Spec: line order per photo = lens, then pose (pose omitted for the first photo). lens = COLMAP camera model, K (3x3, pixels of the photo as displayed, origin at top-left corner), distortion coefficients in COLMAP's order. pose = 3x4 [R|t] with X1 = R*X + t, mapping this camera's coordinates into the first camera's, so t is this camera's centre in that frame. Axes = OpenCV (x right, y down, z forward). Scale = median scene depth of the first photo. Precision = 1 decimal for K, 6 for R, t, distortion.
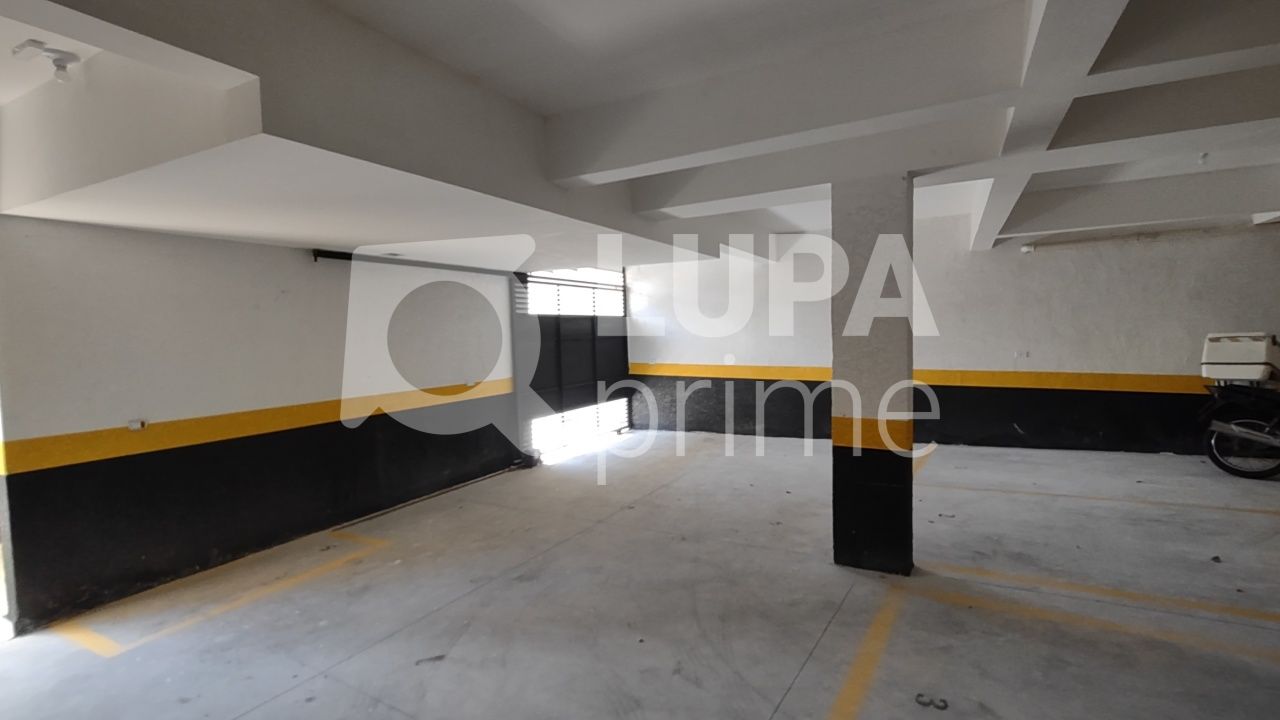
lens RADIAL K [[587.3, 0, 640.0], [0, 587.3, 360.0], [0, 0, 1]] dist [-0.000991, -0.000593]
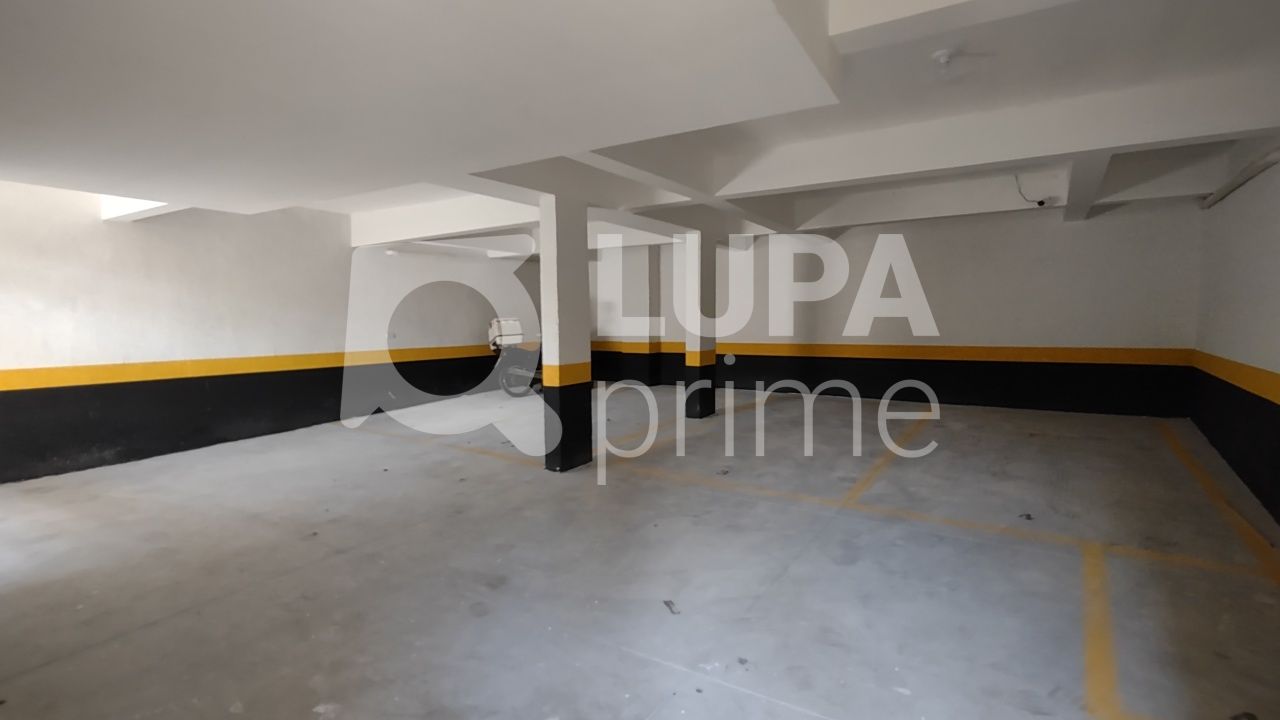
lens RADIAL K [[574.8, 0, 634.8], [0, 574.8, 359.7], [0, 0, 1]] dist [0.001686, 0.000092]
pose [[0.046742, -0.054577, 0.997415, -0.882905], [0.068810, 0.996310, 0.051292, 0.022009], [-0.996534, 0.066235, 0.050325, 0.658900]]
